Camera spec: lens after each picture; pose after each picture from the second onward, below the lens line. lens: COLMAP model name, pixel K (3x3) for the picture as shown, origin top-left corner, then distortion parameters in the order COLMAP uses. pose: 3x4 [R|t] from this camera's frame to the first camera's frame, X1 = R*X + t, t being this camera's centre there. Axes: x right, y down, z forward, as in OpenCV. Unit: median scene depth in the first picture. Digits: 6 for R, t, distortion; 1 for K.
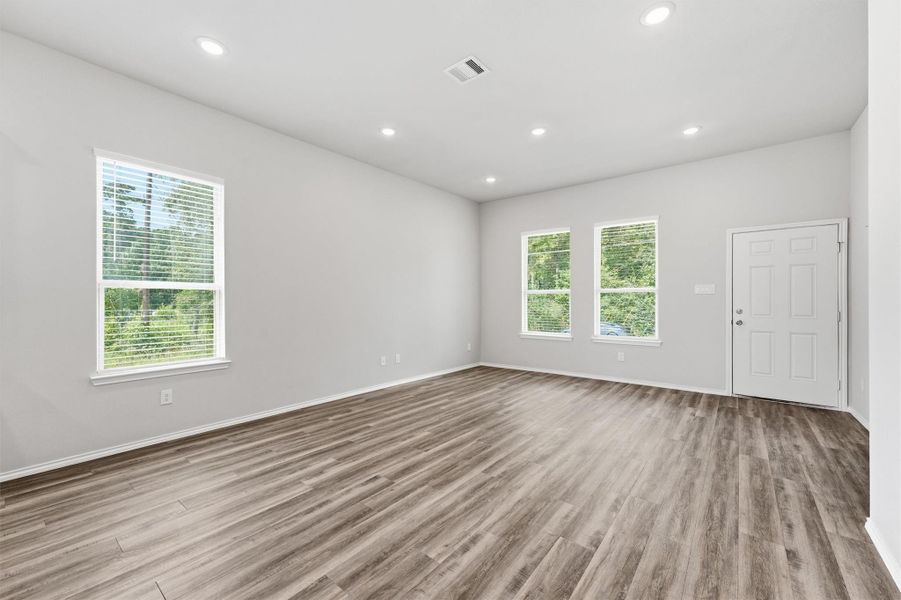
lens RADIAL K [[359.6, 0, 453.5], [0, 359.6, 301.6], [0, 0, 1]] dist [-0.019270, 0.010949]
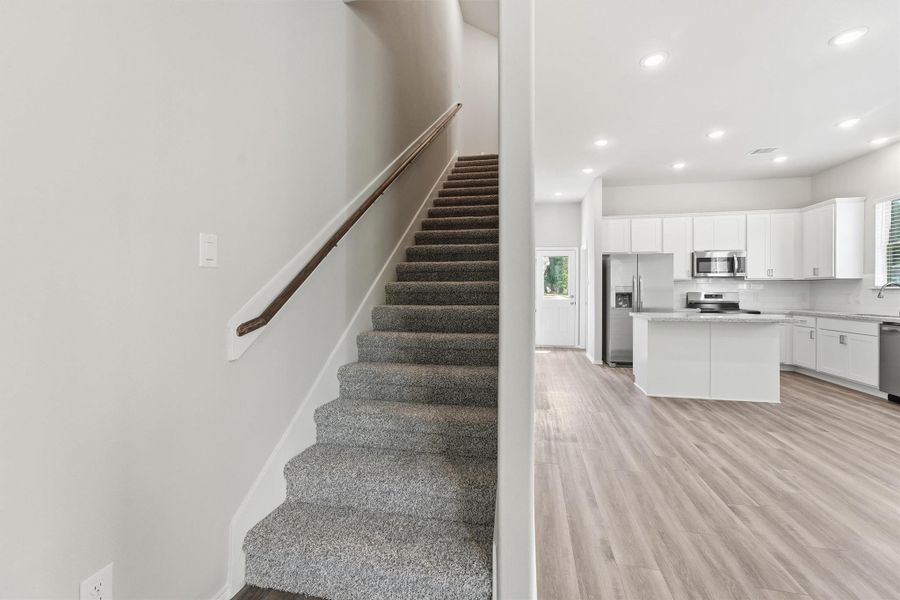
lens RADIAL K [[368.4, 0, 450.0], [0, 368.4, 300.0], [0, 0, 1]] dist [-0.023972, 0.012508]
pose [[-0.896427, 0.010666, -0.443064, 0.944617], [-0.001353, 0.999640, 0.026802, -0.002771], [0.443190, 0.024625, -0.896089, 0.899937]]
